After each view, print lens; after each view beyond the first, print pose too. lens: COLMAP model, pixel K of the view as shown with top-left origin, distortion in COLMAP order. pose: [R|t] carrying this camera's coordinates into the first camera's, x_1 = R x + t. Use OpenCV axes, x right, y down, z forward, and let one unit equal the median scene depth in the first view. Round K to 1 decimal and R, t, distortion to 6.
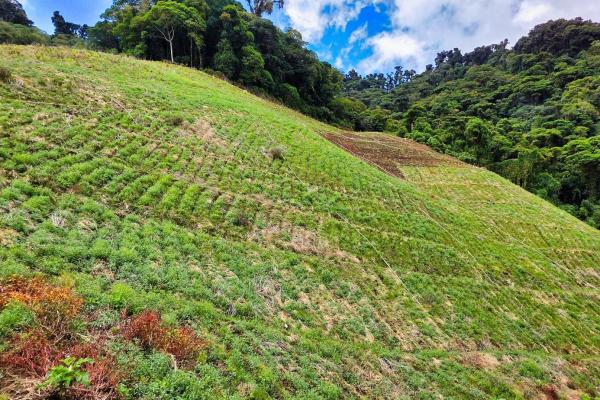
lens RADIAL K [[346.1, 0, 298.9], [0, 346.1, 197.8], [0, 0, 1]] dist [0.003732, -0.001475]
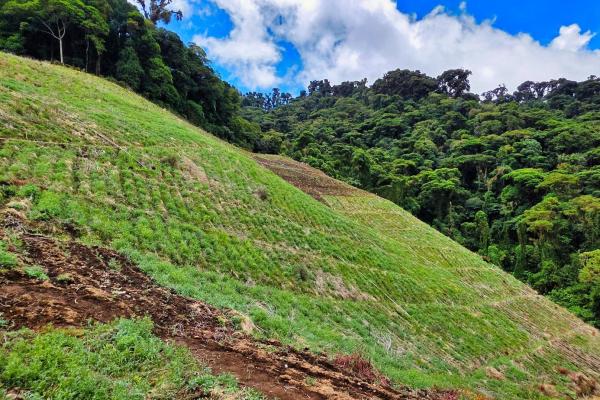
lens RADIAL K [[346.1, 0, 298.9], [0, 346.1, 197.8], [0, 0, 1]] dist [0.003732, -0.001475]
pose [[0.933051, 0.017359, 0.359324, -0.082471], [-0.003871, 0.999262, -0.038223, -0.019168], [-0.359722, 0.034273, 0.932430, -0.000022]]
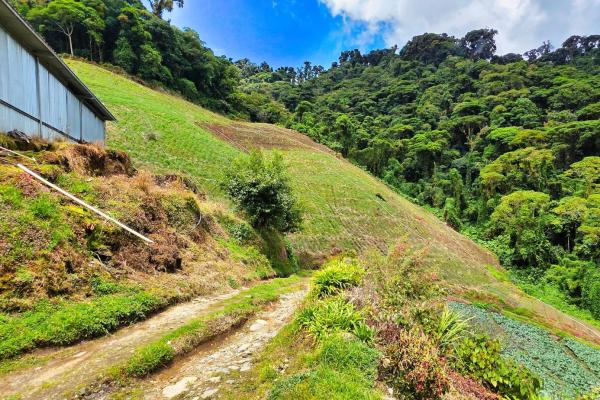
lens RADIAL K [[346.4, 0, 300.7], [0, 346.4, 198.7], [0, 0, 1]] dist [0.002581, -0.000905]
pose [[0.973451, -0.020046, 0.228016, 0.057952], [0.012863, 0.999374, 0.032943, 0.028636], [-0.228534, -0.029135, 0.973100, -0.178662]]
